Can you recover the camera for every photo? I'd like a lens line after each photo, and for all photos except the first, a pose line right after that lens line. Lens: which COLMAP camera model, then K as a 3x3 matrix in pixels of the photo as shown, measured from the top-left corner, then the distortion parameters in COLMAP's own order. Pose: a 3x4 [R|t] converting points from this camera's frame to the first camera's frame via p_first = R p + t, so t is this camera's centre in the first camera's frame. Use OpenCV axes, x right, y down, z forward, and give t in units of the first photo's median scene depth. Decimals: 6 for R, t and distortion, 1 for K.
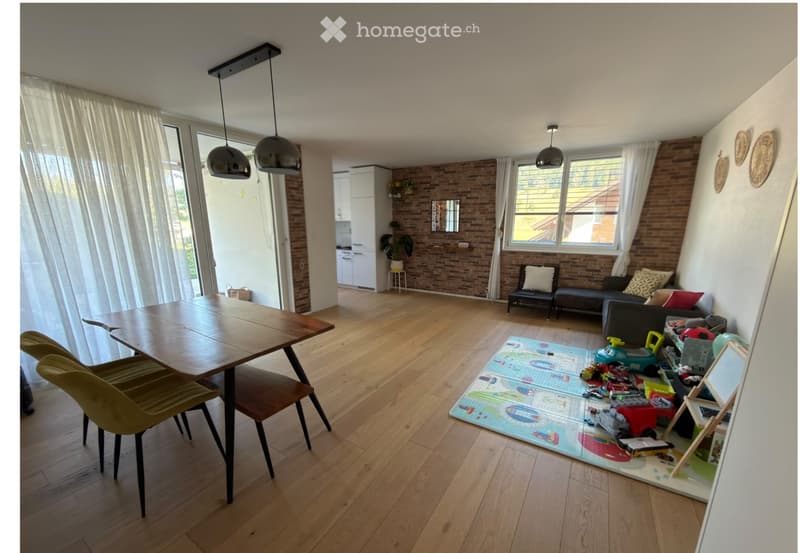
lens RADIAL K [[319.5, 0, 399.8], [0, 319.5, 298.5], [0, 0, 1]] dist [-0.000110, -0.000003]
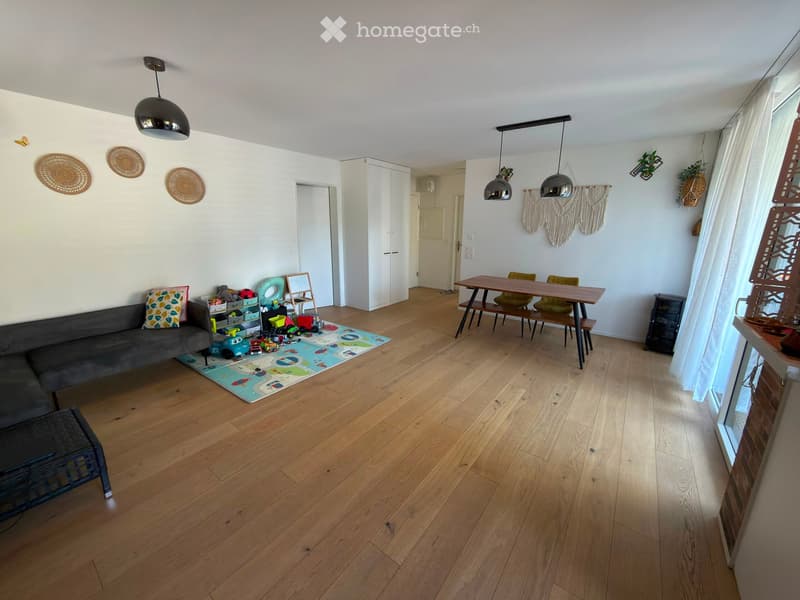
lens RADIAL K [[318.3, 0, 402.2], [0, 318.3, 296.7], [0, 0, 1]] dist [-0.001700, 0.000225]
pose [[-0.998130, -0.027538, 0.054567, 0.004648], [-0.000767, 0.898327, 0.439327, -0.405890], [-0.061117, 0.438464, -0.896668, 1.628070]]
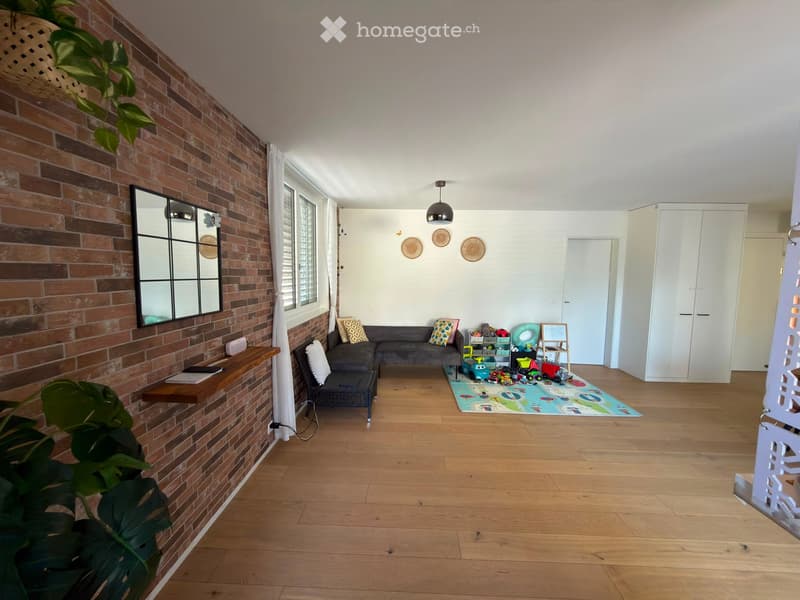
lens RADIAL K [[318.3, 0, 402.2], [0, 318.3, 296.7], [0, 0, 1]] dist [-0.001700, 0.000225]
pose [[-0.524681, -0.076284, 0.847874, -0.293200], [0.178232, 0.964061, 0.197030, -0.409896], [-0.832432, 0.254496, -0.492228, 1.624825]]
